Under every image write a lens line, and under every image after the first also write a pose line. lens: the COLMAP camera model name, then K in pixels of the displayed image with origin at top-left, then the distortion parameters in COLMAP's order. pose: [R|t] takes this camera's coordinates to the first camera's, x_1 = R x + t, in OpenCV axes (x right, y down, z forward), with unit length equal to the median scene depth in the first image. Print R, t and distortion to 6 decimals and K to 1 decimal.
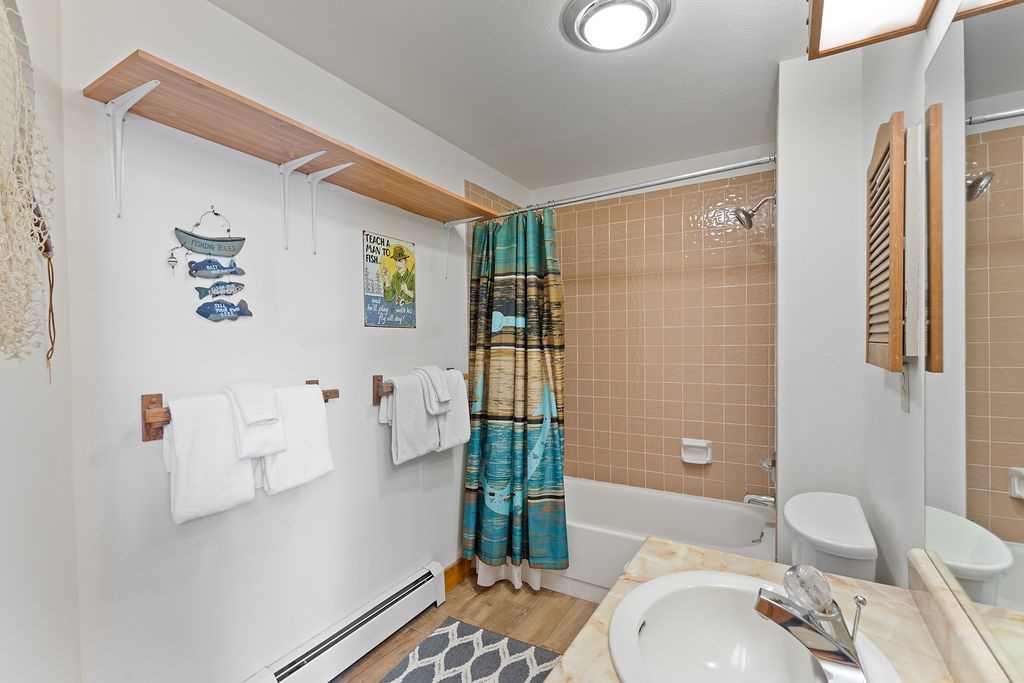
lens RADIAL K [[457.8, 0, 510.4], [0, 457.8, 341.7], [0, 0, 1]] dist [0.000871, -0.000011]
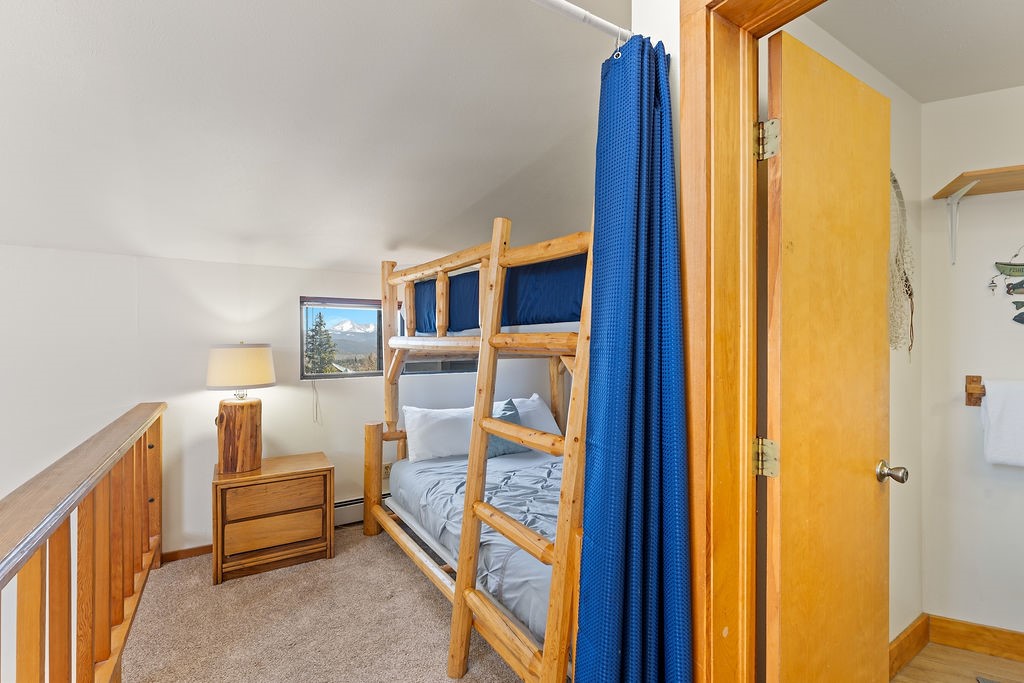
lens RADIAL K [[457.8, 0, 510.4], [0, 457.8, 341.7], [0, 0, 1]] dist [0.000871, -0.000011]
pose [[0.050415, 0.021230, -0.998503, 0.673749], [-0.002395, 0.999774, 0.021137, -0.027617], [0.998726, 0.001326, 0.050454, -0.631666]]
